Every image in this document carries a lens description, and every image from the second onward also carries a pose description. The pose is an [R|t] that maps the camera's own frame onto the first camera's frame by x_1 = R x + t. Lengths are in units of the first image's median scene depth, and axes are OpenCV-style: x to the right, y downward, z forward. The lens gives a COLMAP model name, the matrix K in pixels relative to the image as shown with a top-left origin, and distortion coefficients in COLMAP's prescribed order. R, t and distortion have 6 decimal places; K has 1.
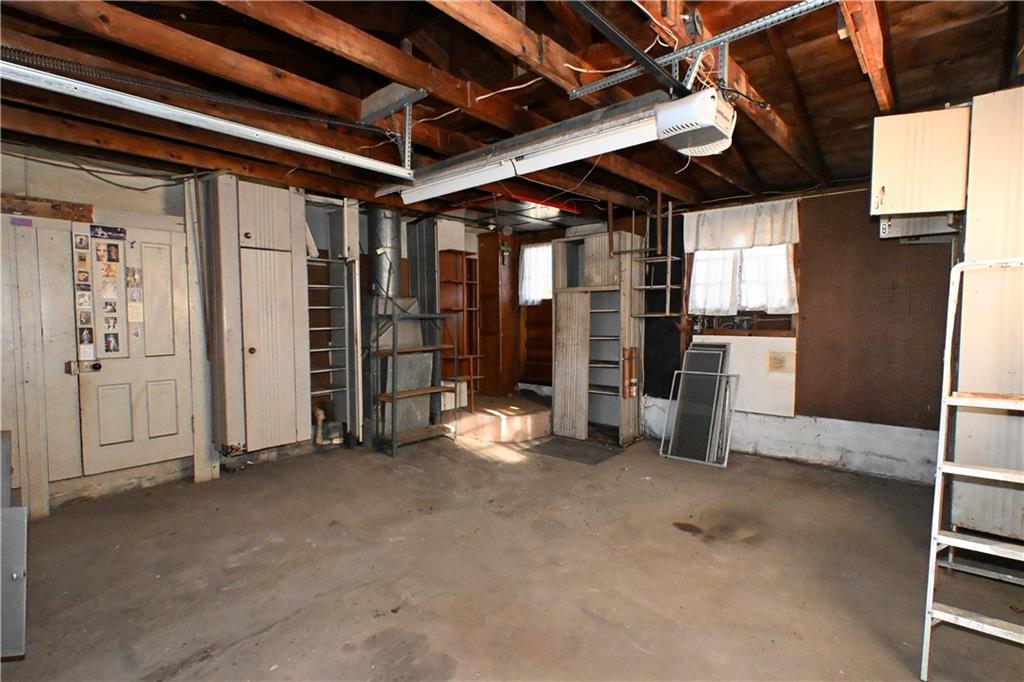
lens RADIAL K [[501.9, 0, 512.7], [0, 501.9, 344.6], [0, 0, 1]] dist [0.006539, -0.000076]
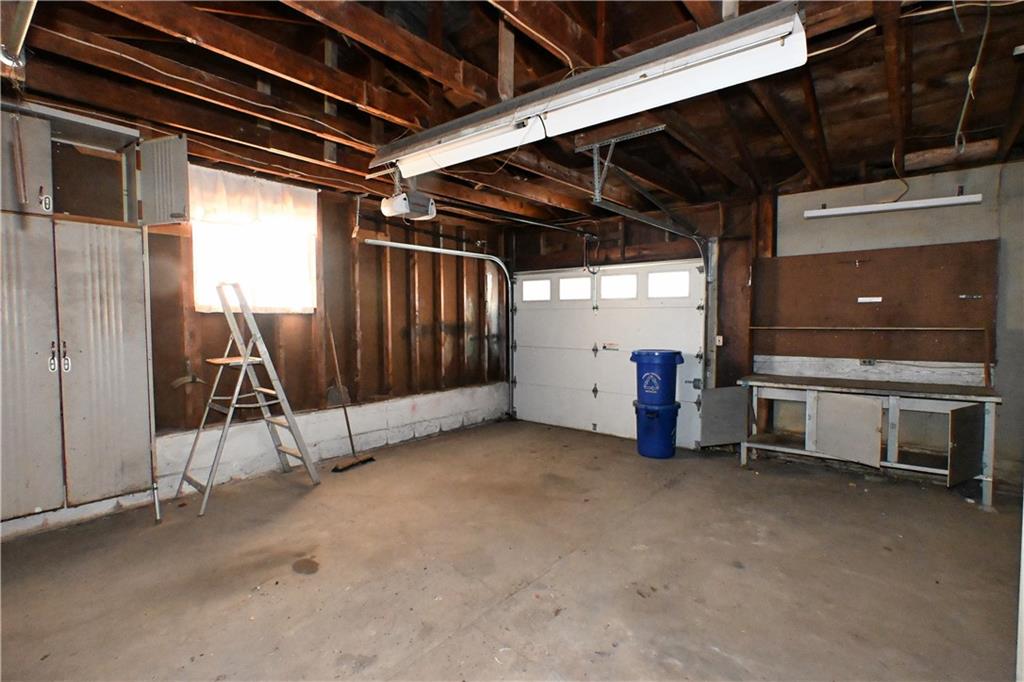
lens RADIAL K [[501.9, 0, 511.8], [0, 501.9, 341.5], [0, 0, 1]] dist [0.006539, -0.000076]
pose [[-0.999403, 0.000191, -0.034555, 0.040046], [-0.003265, 0.994987, 0.099947, -0.090355], [0.034401, 0.100000, -0.994393, 1.856084]]
